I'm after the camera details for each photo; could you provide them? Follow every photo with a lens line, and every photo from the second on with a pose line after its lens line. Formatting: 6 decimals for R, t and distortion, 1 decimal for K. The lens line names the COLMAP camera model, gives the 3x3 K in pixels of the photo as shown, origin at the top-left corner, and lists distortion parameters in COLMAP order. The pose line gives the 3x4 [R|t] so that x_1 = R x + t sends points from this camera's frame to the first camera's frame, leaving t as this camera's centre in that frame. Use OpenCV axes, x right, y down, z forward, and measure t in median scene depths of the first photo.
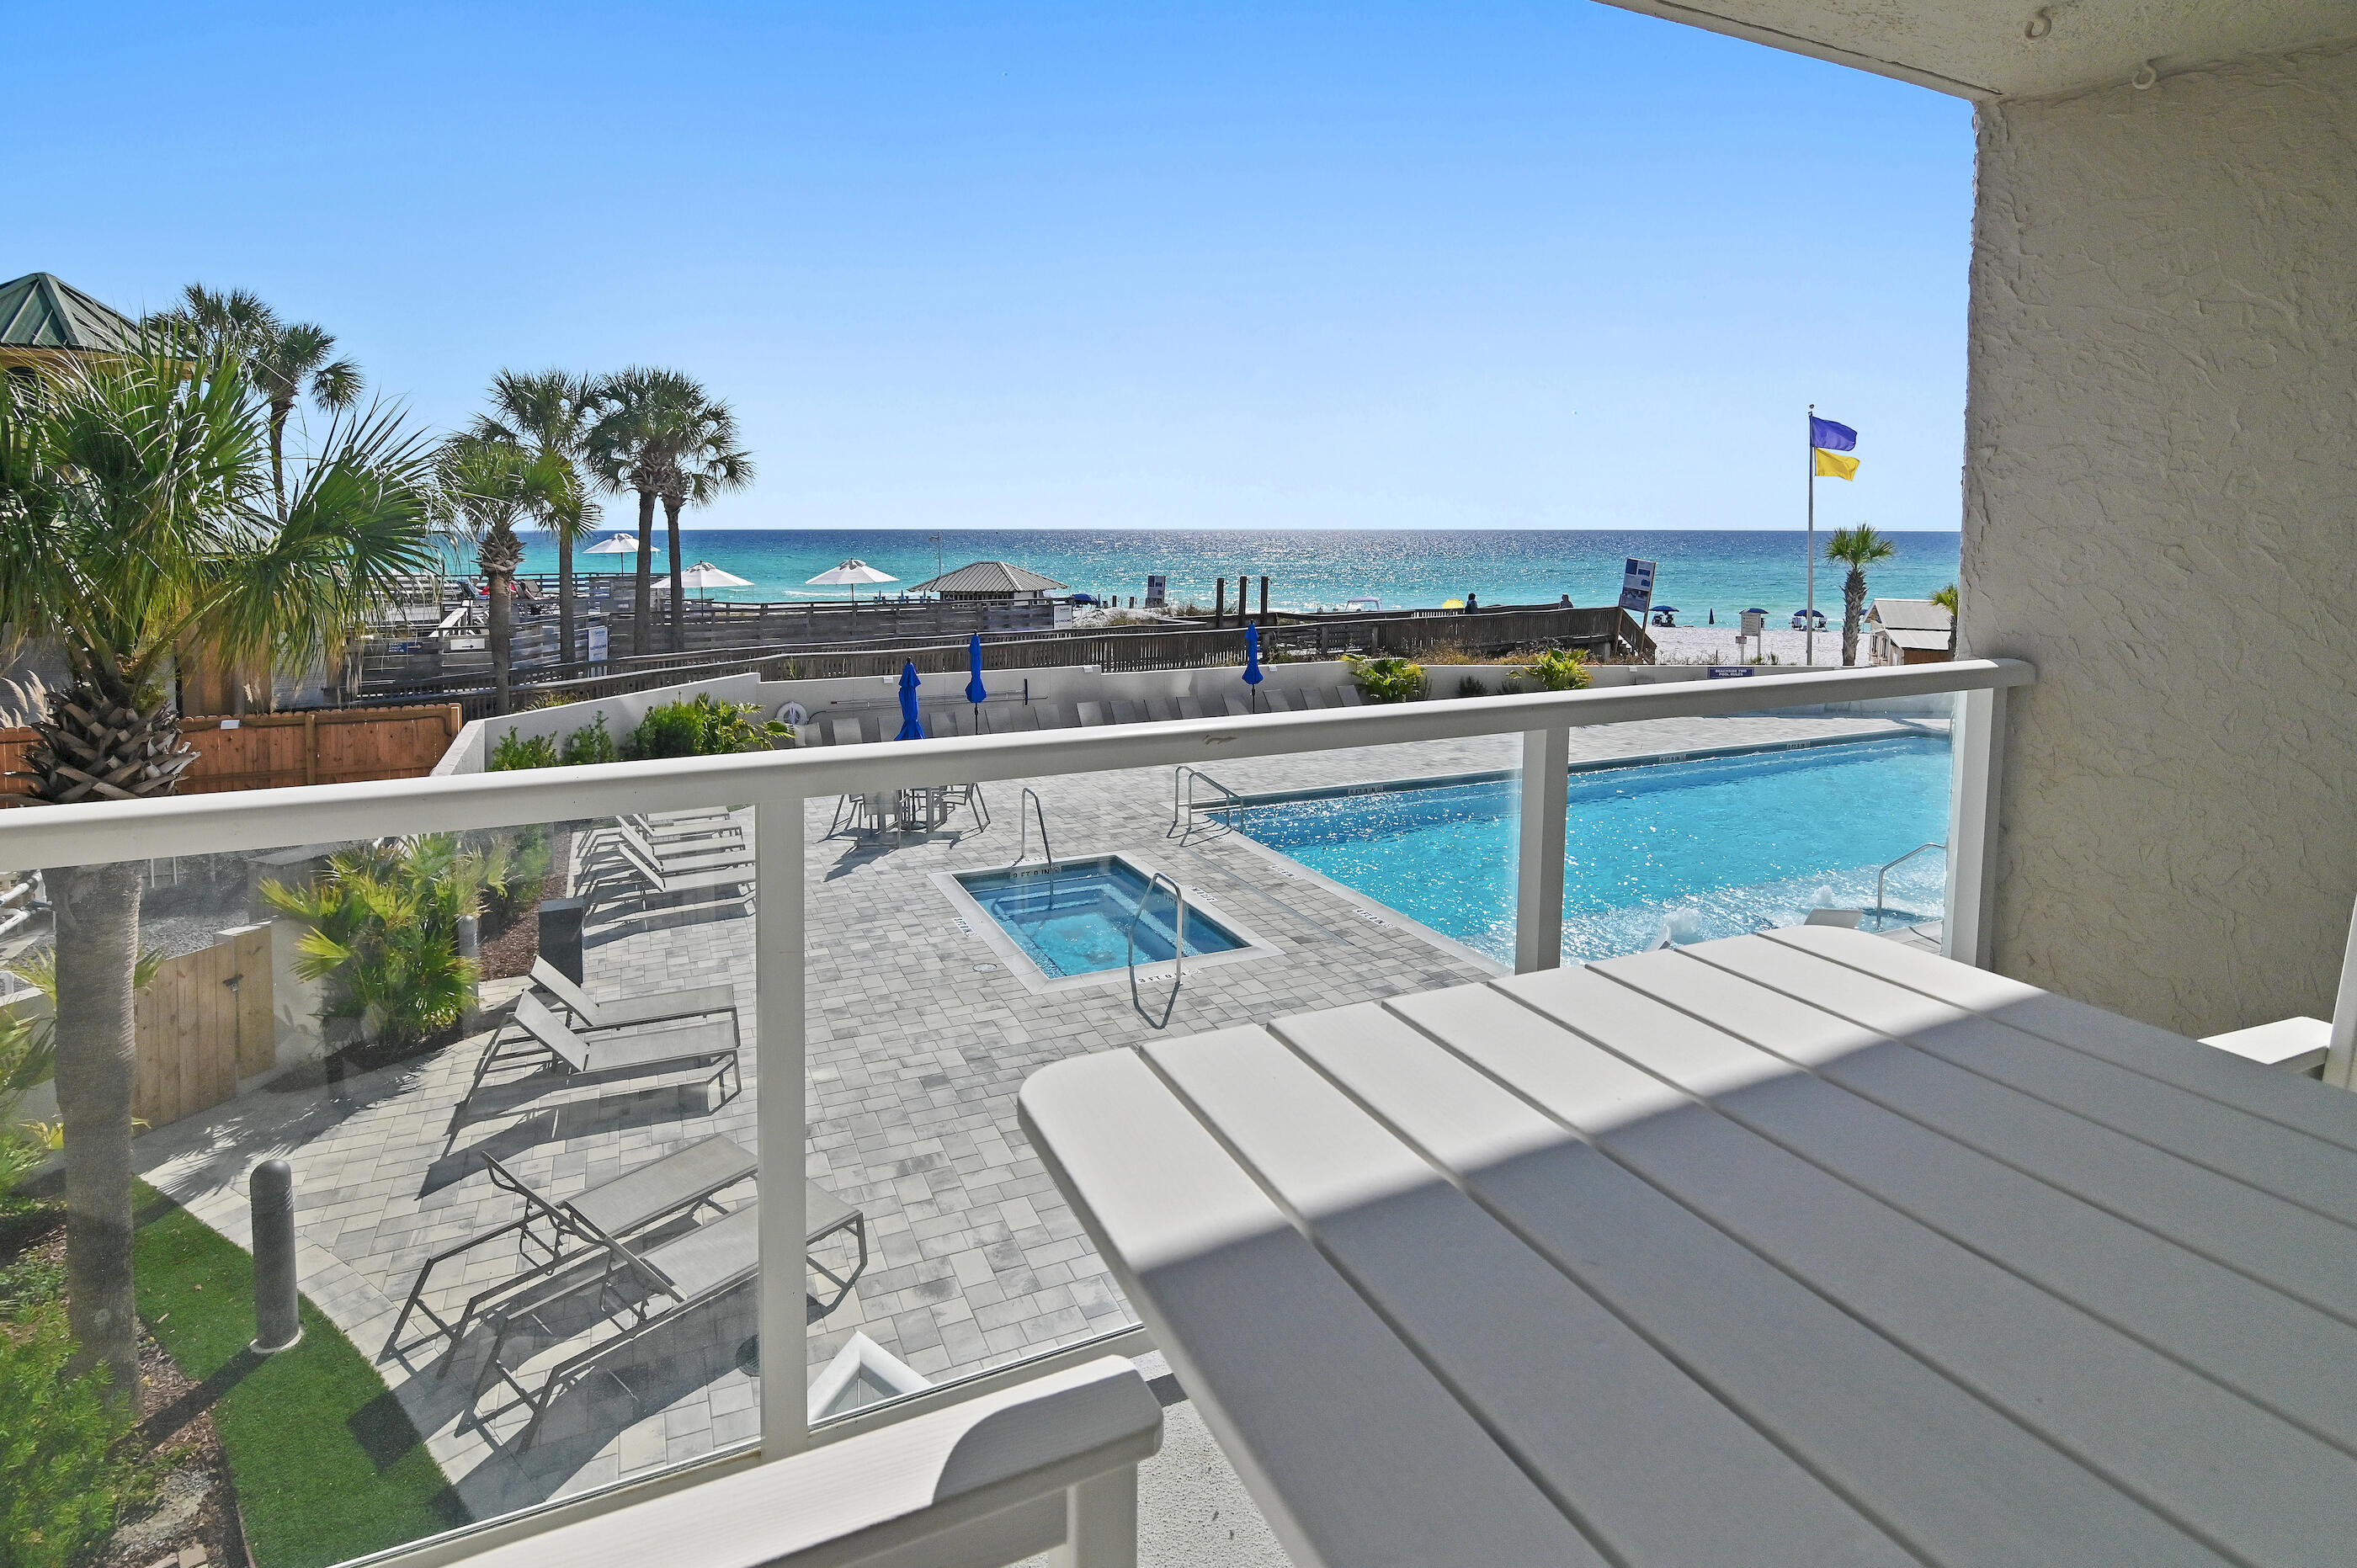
lens RADIAL K [[1223.2, 0, 1165.4], [0, 1223.2, 602.1], [0, 0, 1]] dist [-0.027915, 0.000525]
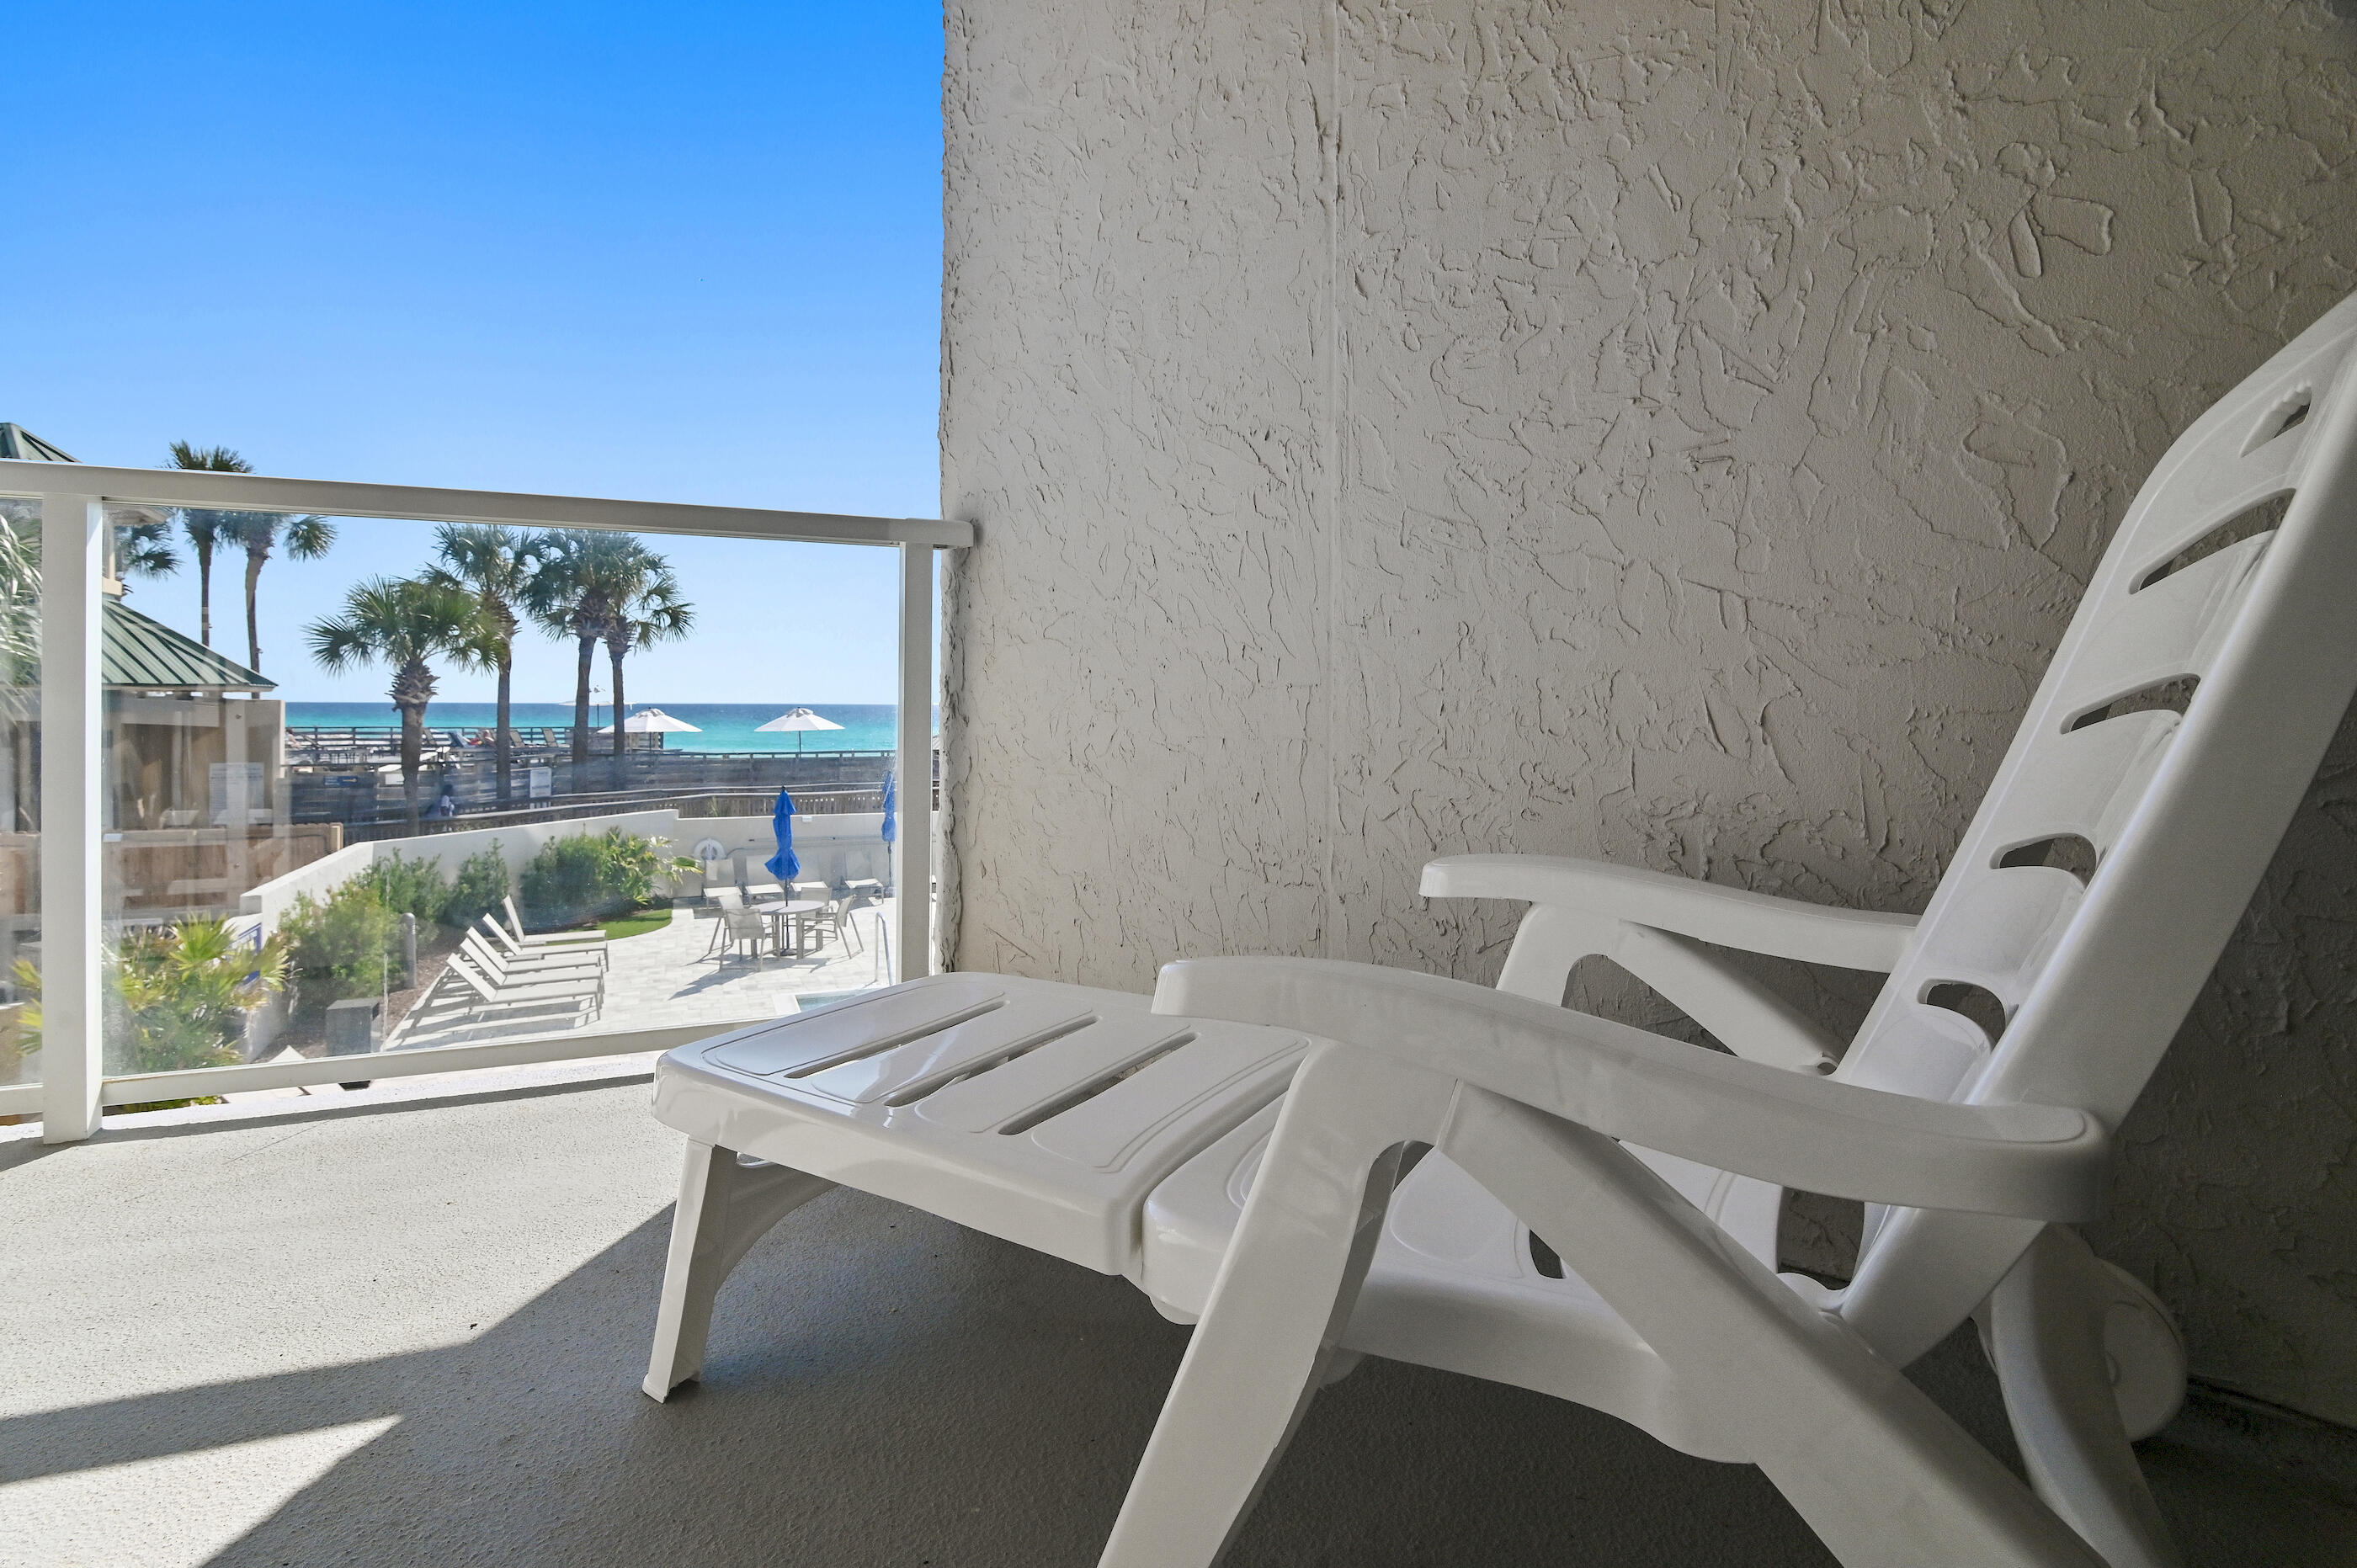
lens RADIAL K [[1172.7, 0, 1160.6], [0, 1172.7, 712.4], [0, 0, 1]] dist [-0.002843, -0.020013]
pose [[0.999360, 0.005488, -0.035359, 0.110753], [-0.007482, 0.998374, -0.056512, 0.029357], [0.034992, 0.056740, 0.997776, 0.020437]]
